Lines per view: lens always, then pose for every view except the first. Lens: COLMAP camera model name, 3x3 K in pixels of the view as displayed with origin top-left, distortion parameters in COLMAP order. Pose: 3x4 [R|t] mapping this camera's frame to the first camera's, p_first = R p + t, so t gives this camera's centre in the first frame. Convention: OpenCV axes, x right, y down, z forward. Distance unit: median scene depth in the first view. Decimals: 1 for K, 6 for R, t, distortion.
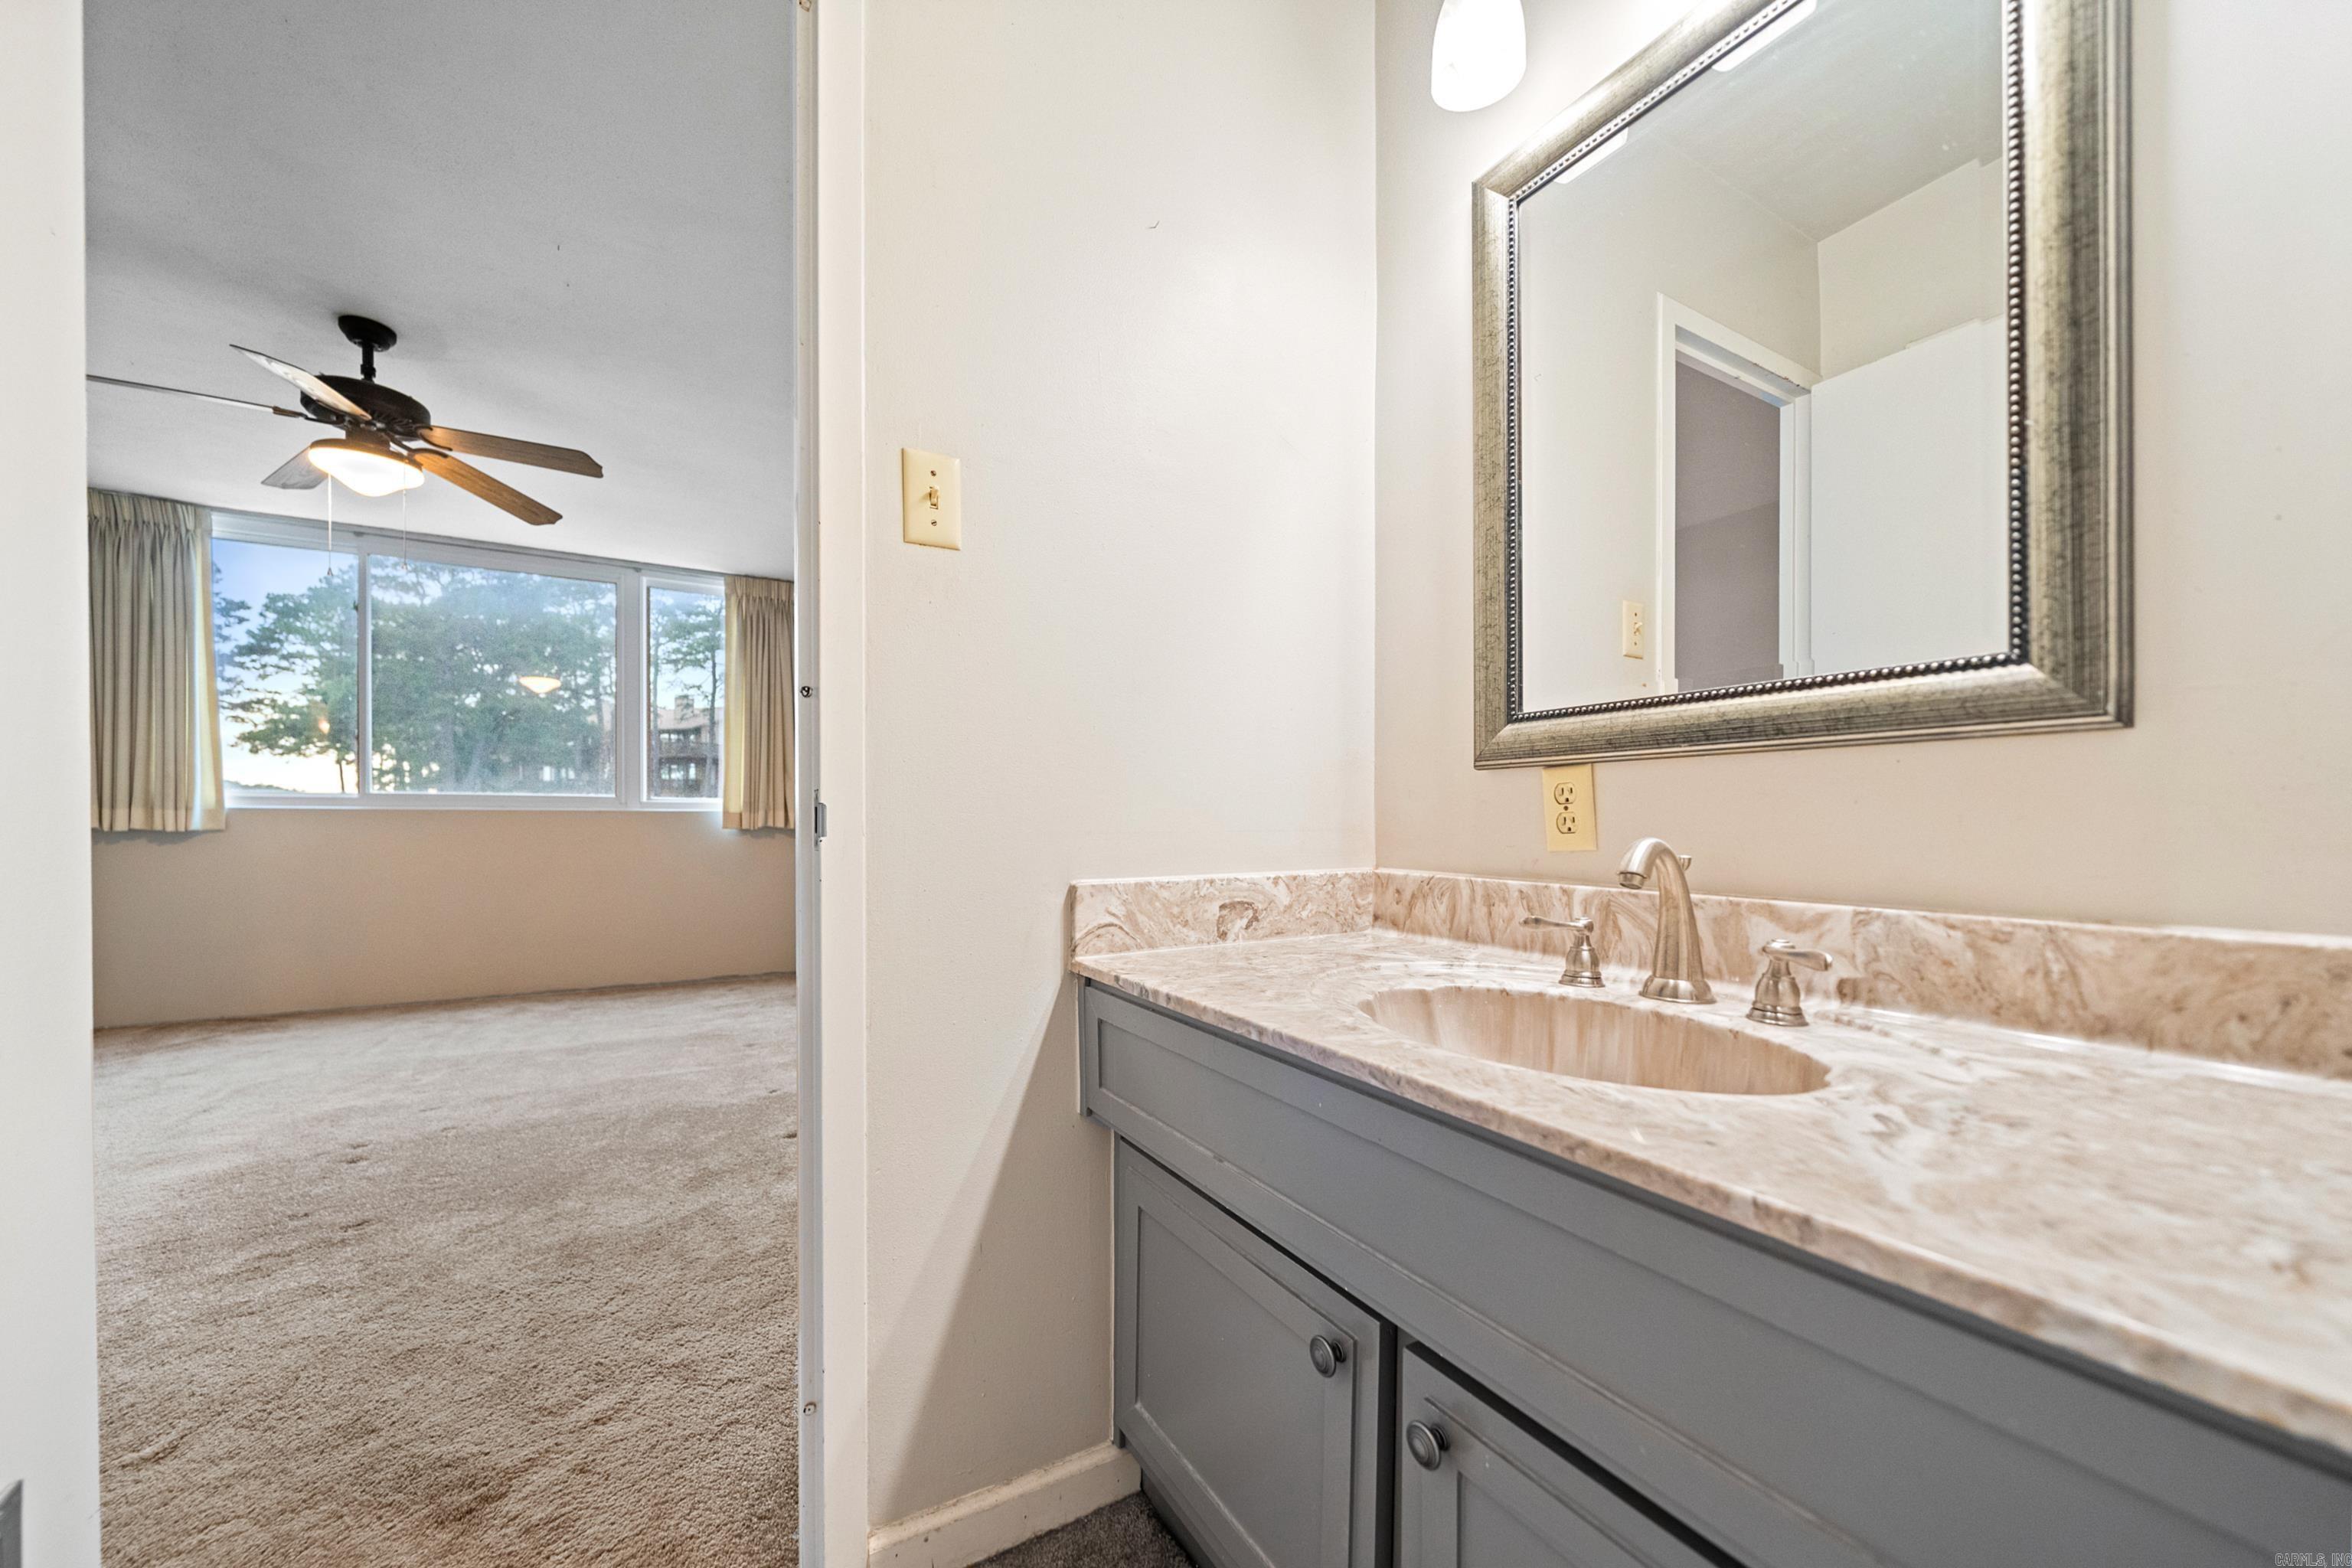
lens RADIAL K [[879.7, 0, 1179.2], [0, 879.7, 821.0], [0, 0, 1]] dist [0.000018, 0.000024]
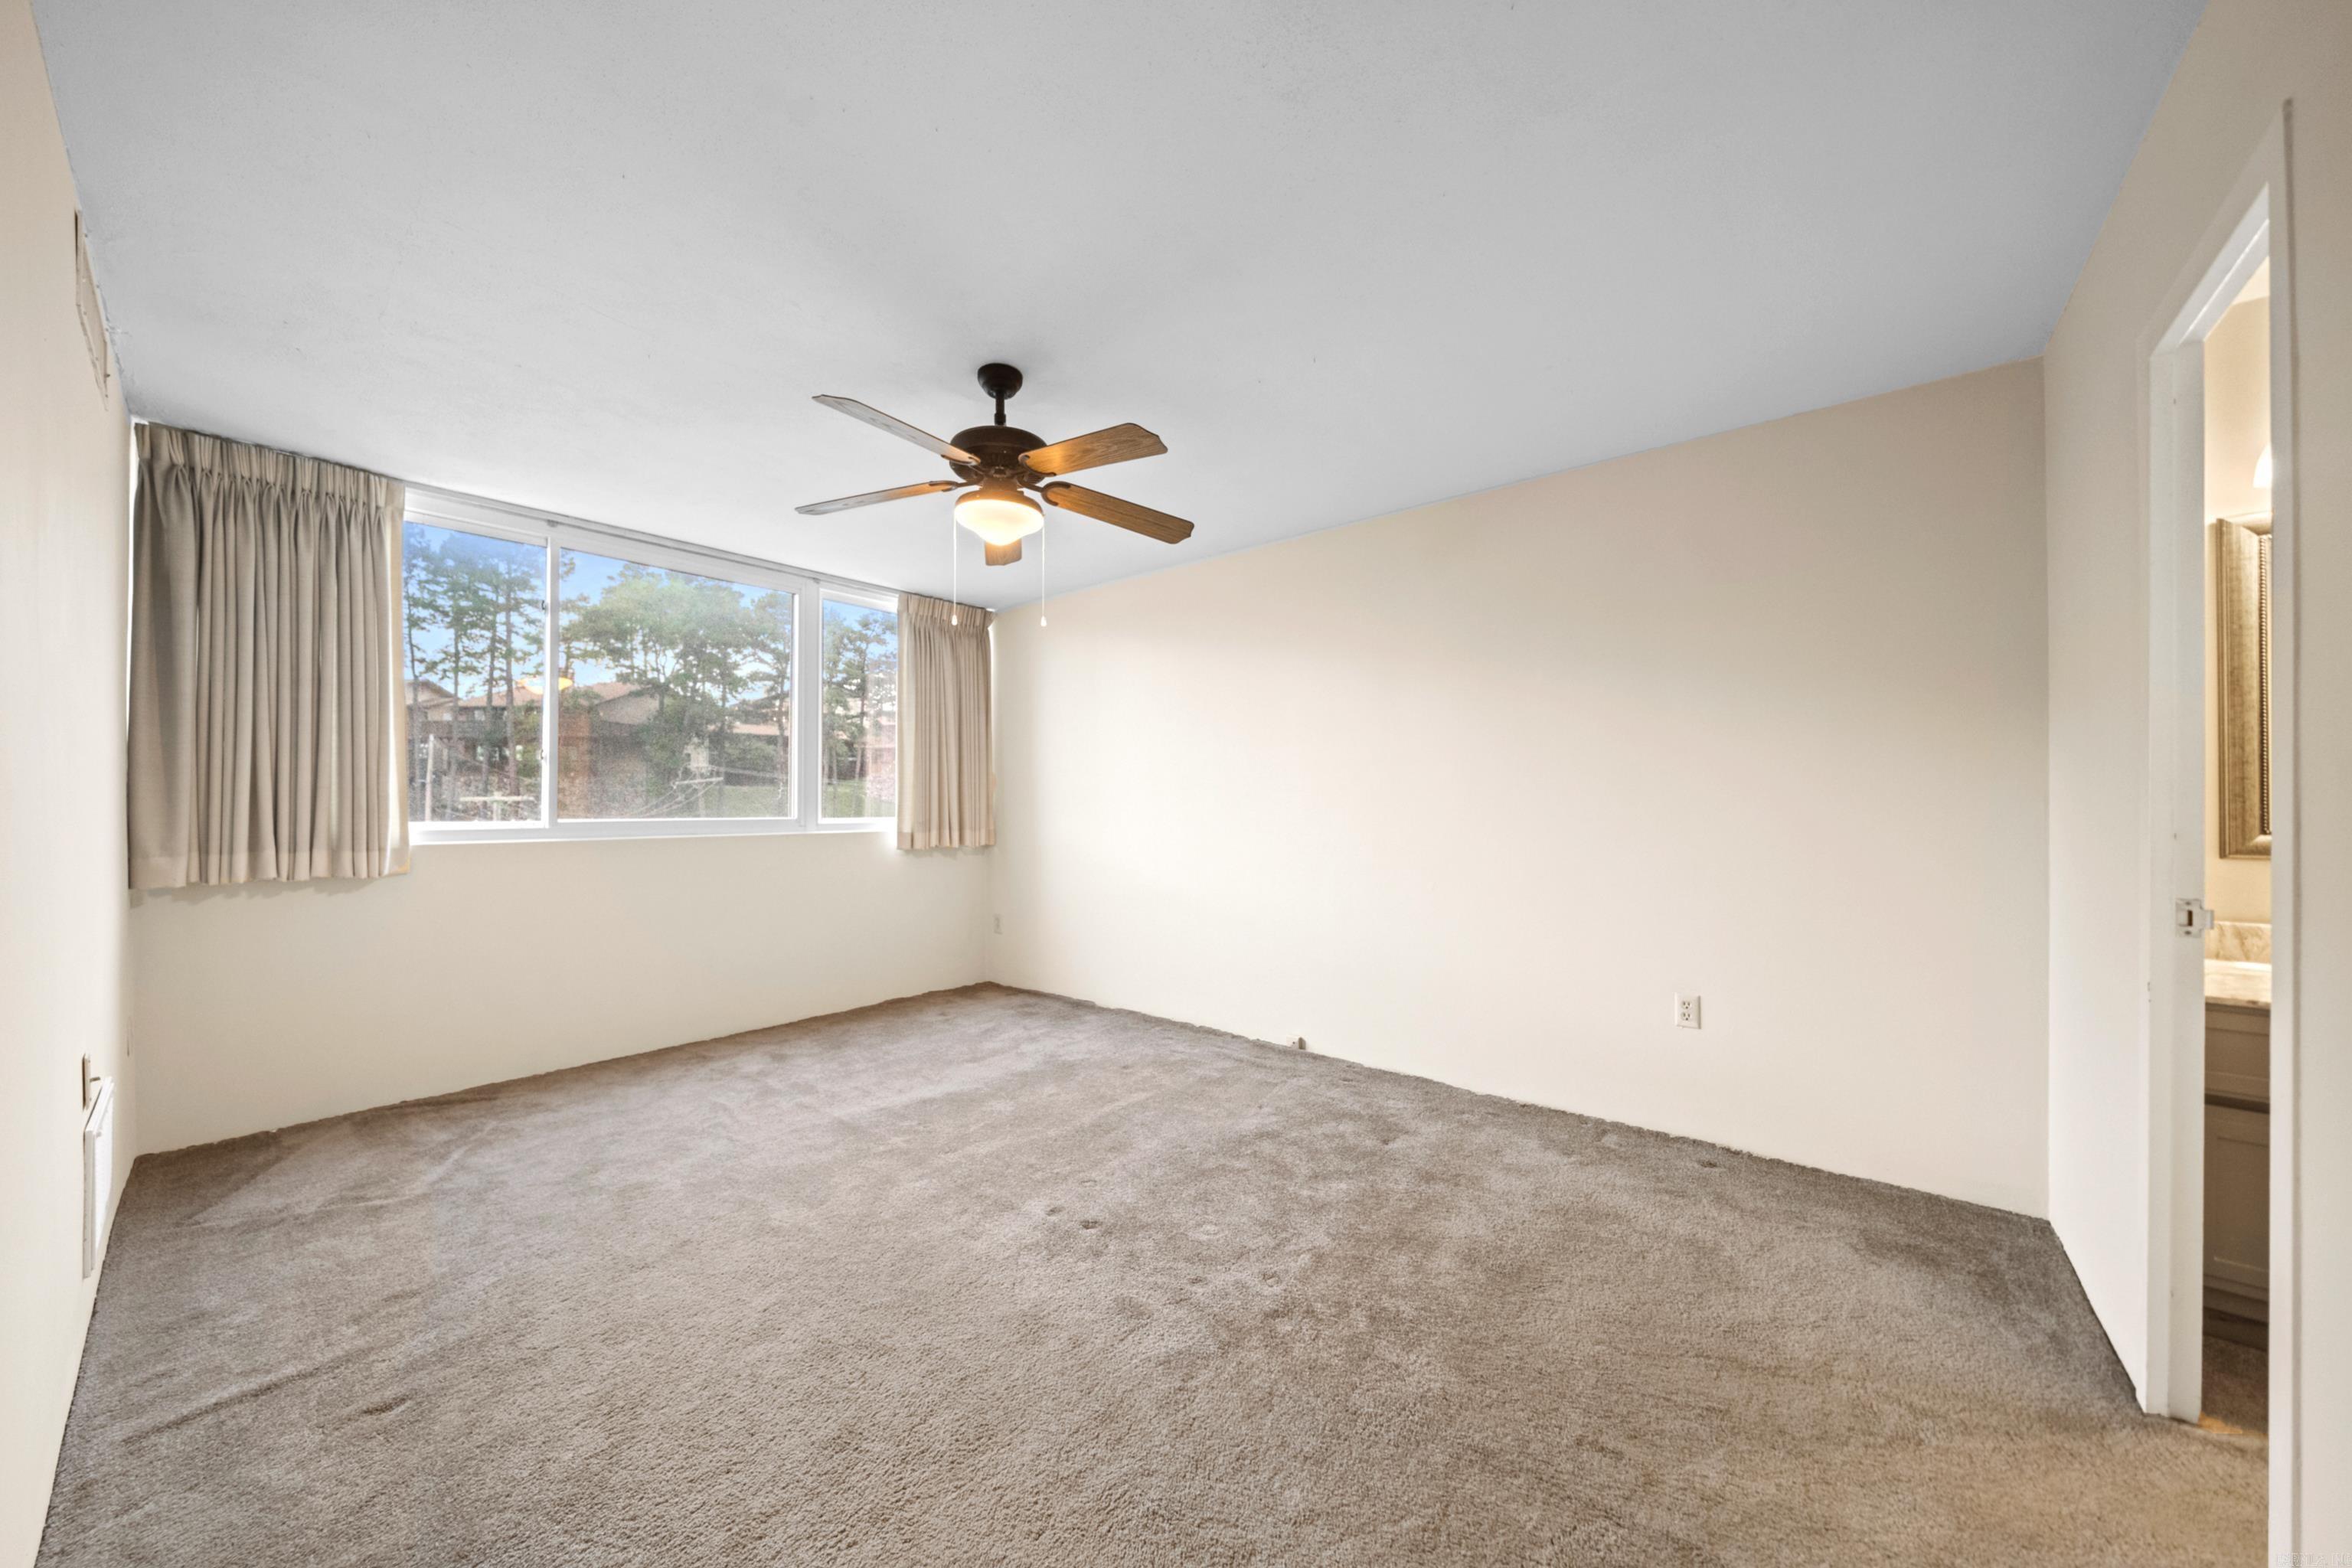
lens RADIAL K [[815.6, 0, 1171.3], [0, 815.6, 795.0], [0, 0, 1]] dist [-0.001093, 0.000000]
pose [[0.946550, 0.000752, 0.322555, -3.097651], [0.002354, 0.999955, -0.009240, -0.253298], [-0.322547, 0.009506, 0.946506, 0.237796]]
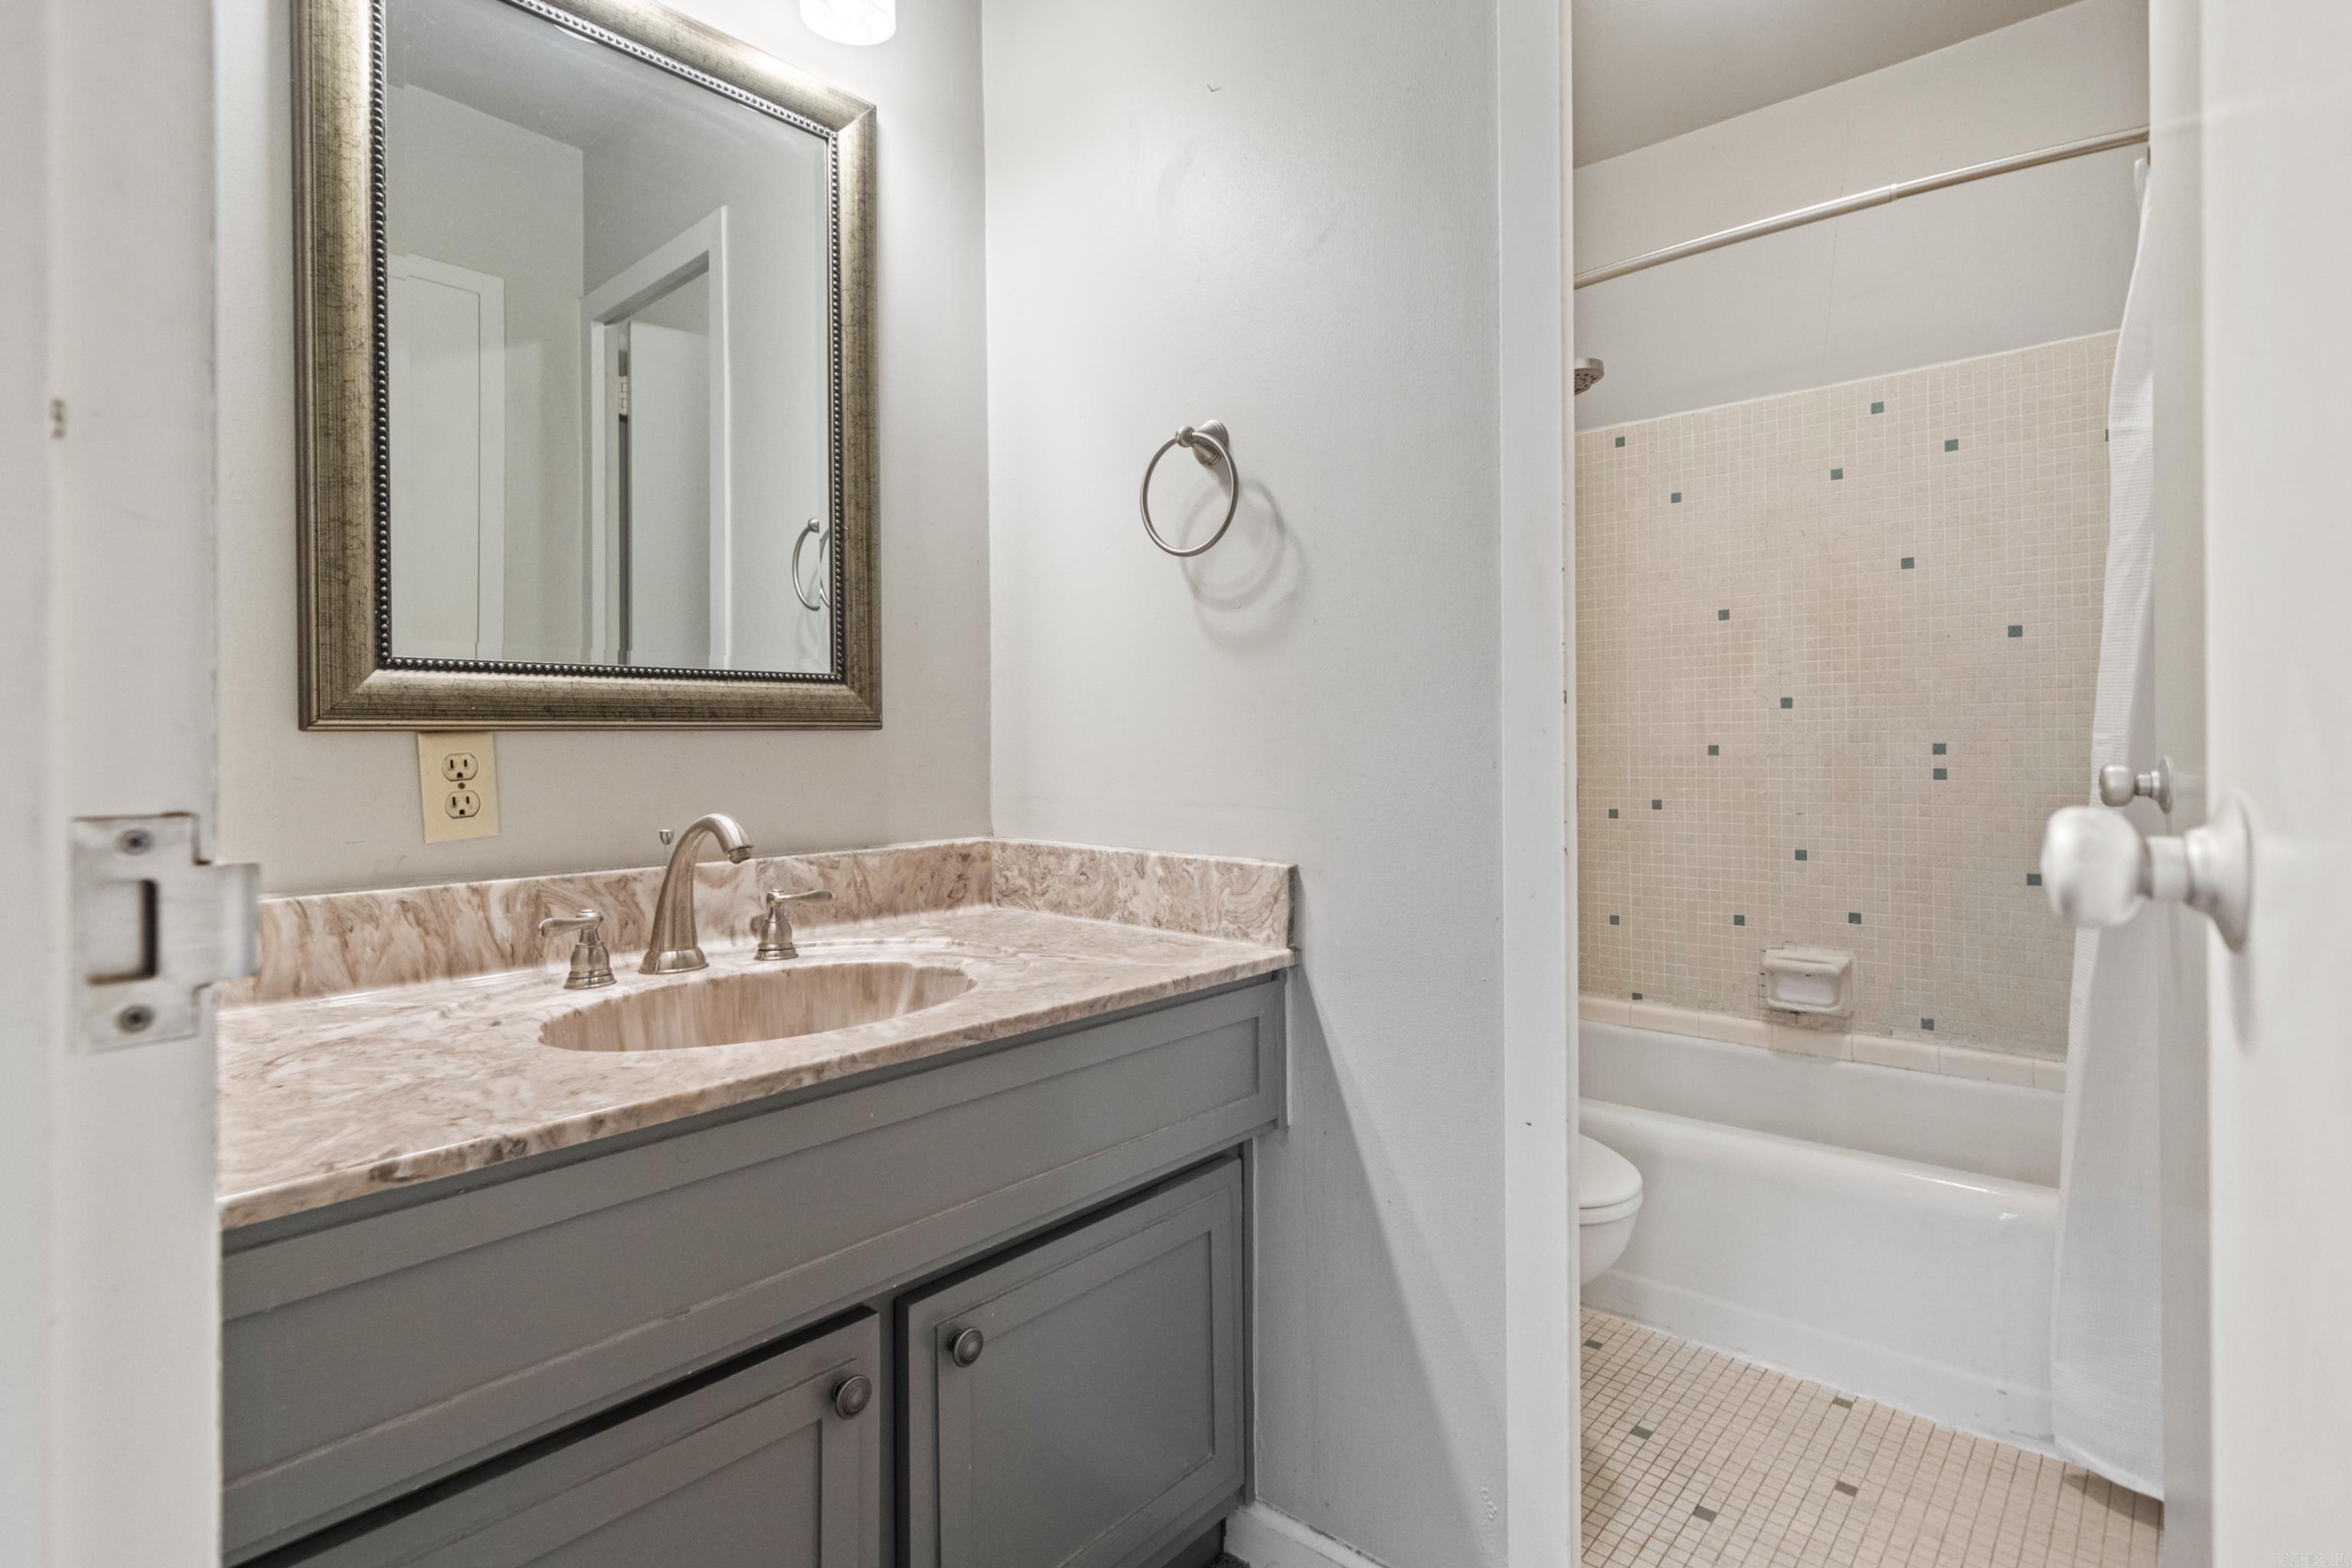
lens RADIAL K [[1141.0, 0, 1173.8], [0, 1141.0, 758.6], [0, 0, 1]] dist [0.000611, -0.000583]
pose [[-0.311828, -0.011679, 0.950067, -0.983467], [0.007603, 0.999862, 0.014787, -0.066409], [-0.950108, 0.011835, -0.311696, 0.959391]]
